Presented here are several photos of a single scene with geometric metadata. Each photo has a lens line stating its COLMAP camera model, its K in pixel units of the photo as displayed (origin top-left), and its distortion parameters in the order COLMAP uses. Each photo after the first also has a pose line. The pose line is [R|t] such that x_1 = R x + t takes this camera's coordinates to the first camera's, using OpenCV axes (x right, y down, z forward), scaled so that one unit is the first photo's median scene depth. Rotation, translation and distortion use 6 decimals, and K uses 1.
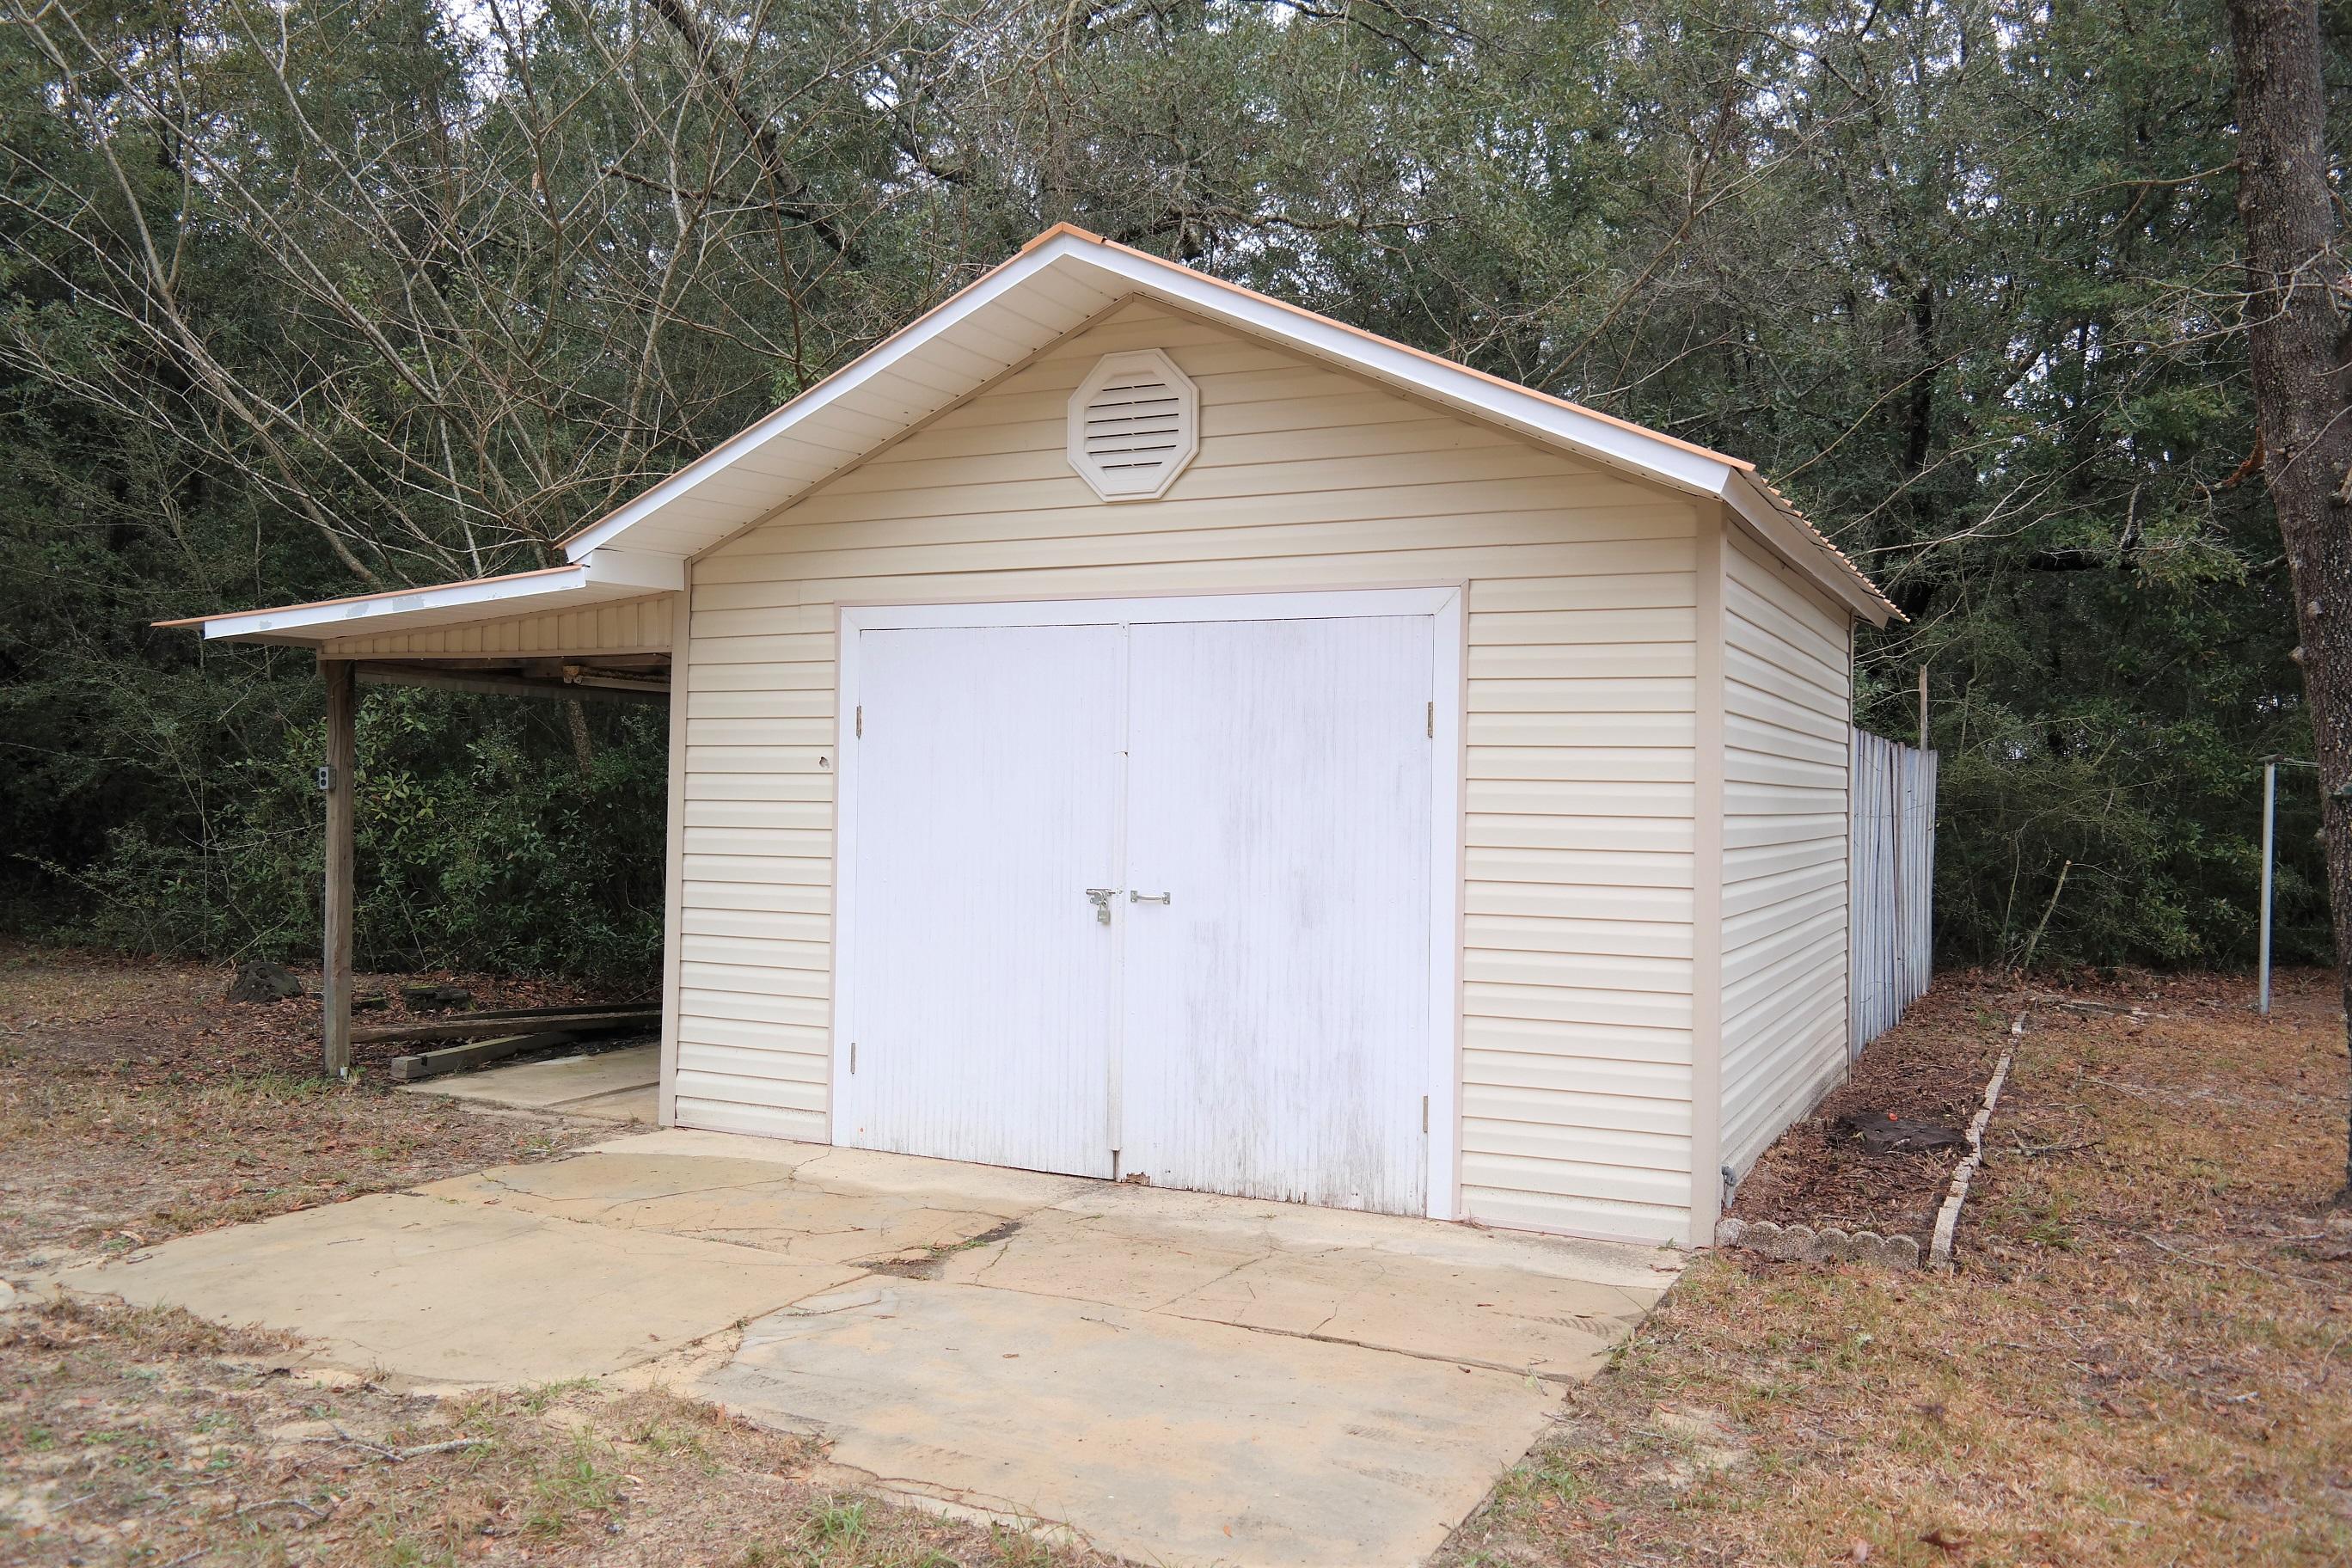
lens RADIAL K [[1882.5, 0, 1174.9], [0, 1882.5, 777.9], [0, 0, 1]] dist [0.005152, -0.010441]
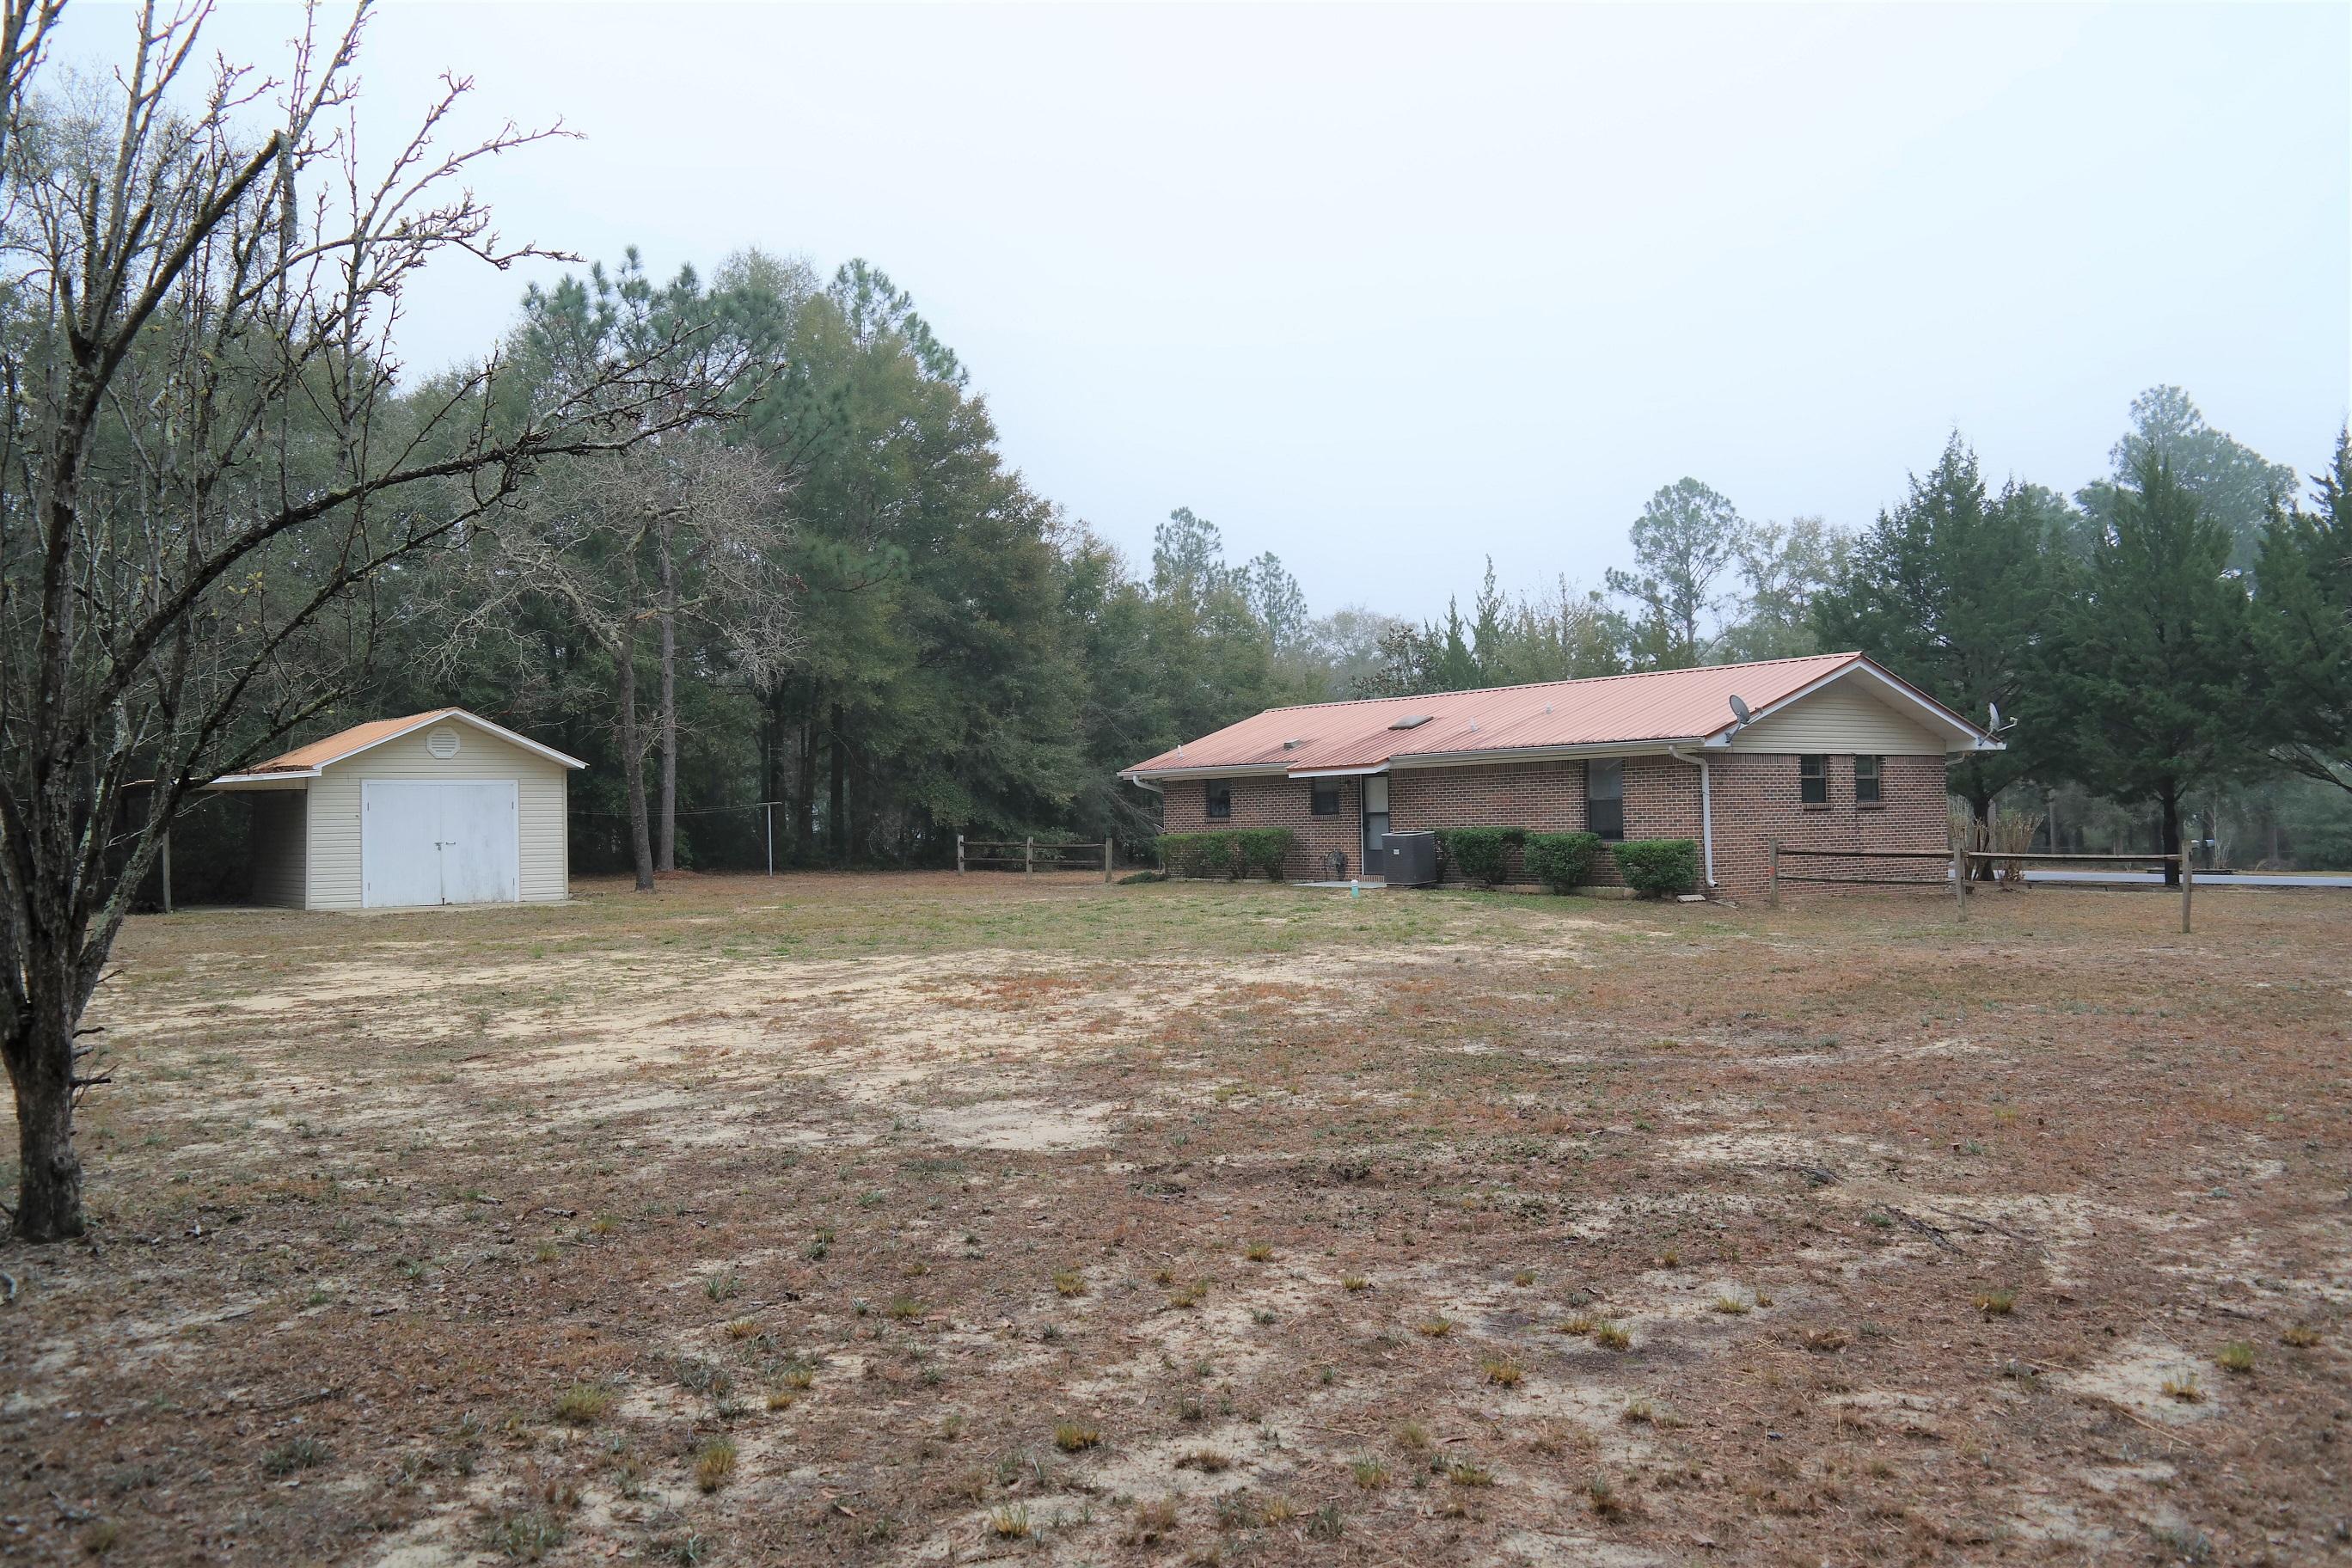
lens RADIAL K [[1882.5, 0, 1169.1], [0, 1882.5, 765.0], [0, 0, 1]] dist [0.005152, -0.010441]
pose [[0.435501, 0.003947, 0.900180, -3.379999], [0.016959, 0.999777, -0.012588, -0.040956], [-0.900029, 0.020749, 0.435337, -2.600325]]
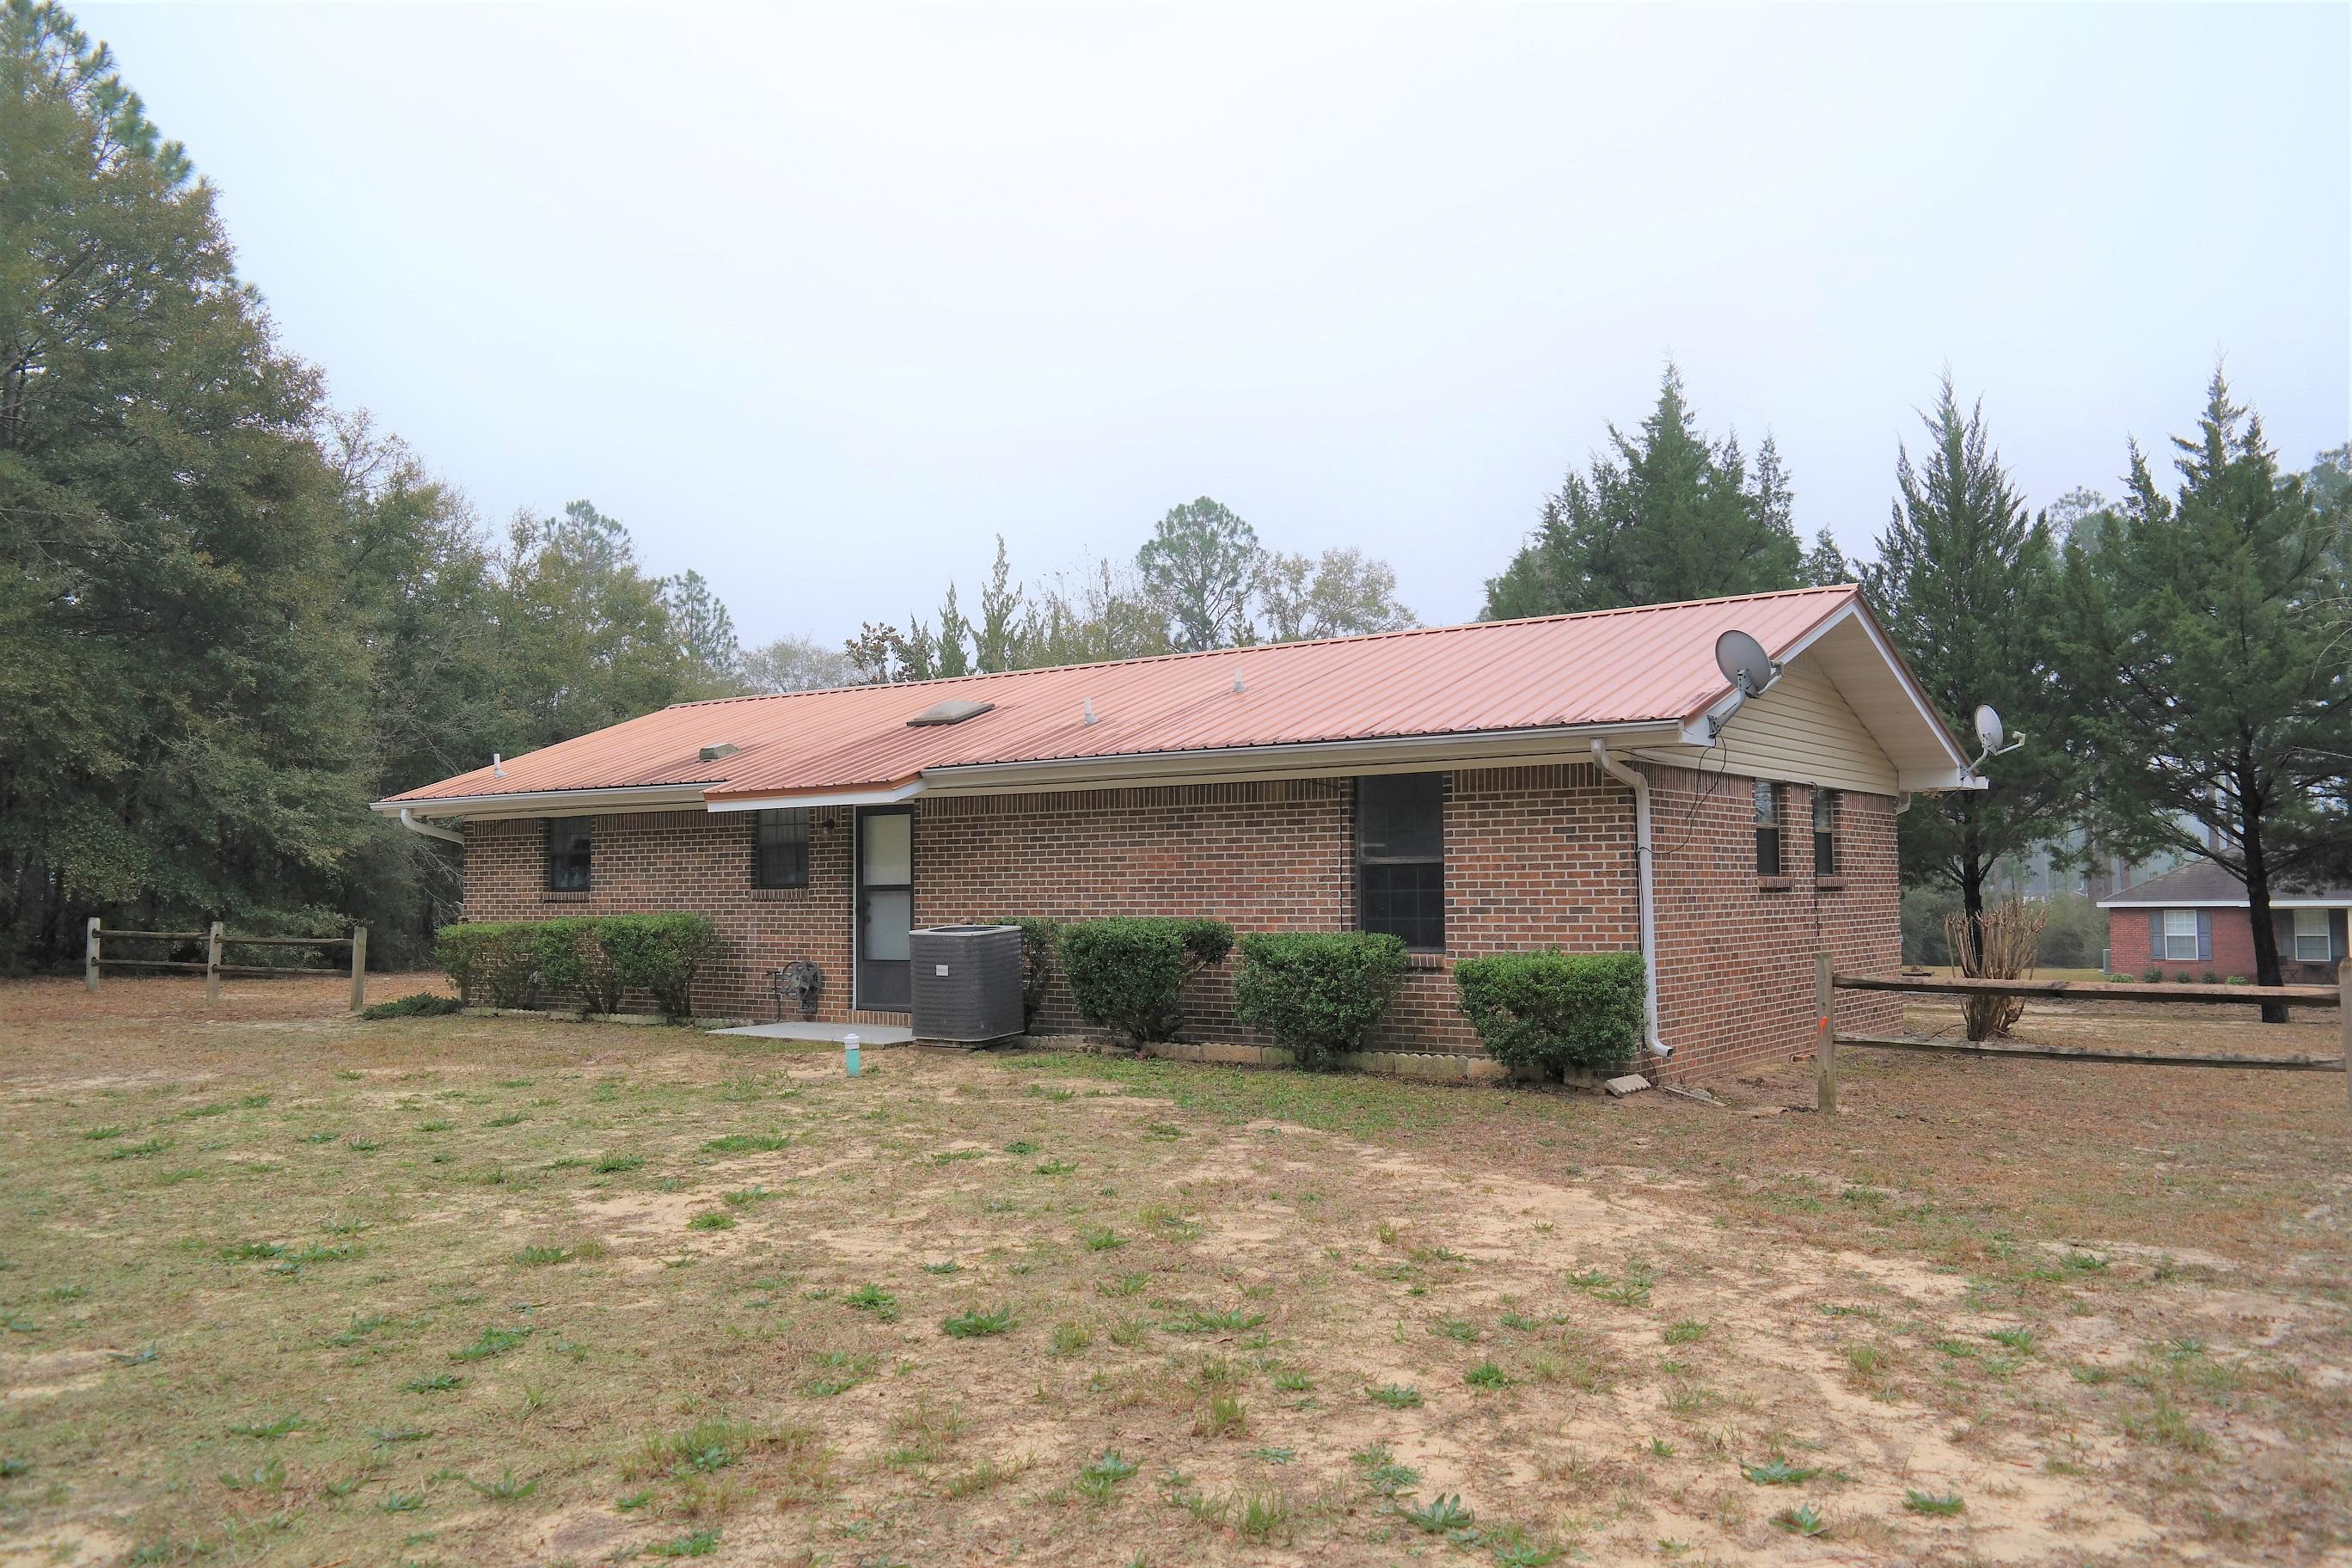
lens RADIAL K [[1882.5, 0, 1182.8], [0, 1882.5, 780.2], [0, 0, 1]] dist [0.005152, -0.010441]
pose [[0.140573, 0.043359, 0.989120, -0.962079], [-0.000758, 0.999045, -0.043687, 0.003563], [-0.990070, 0.005391, 0.140472, -1.617564]]
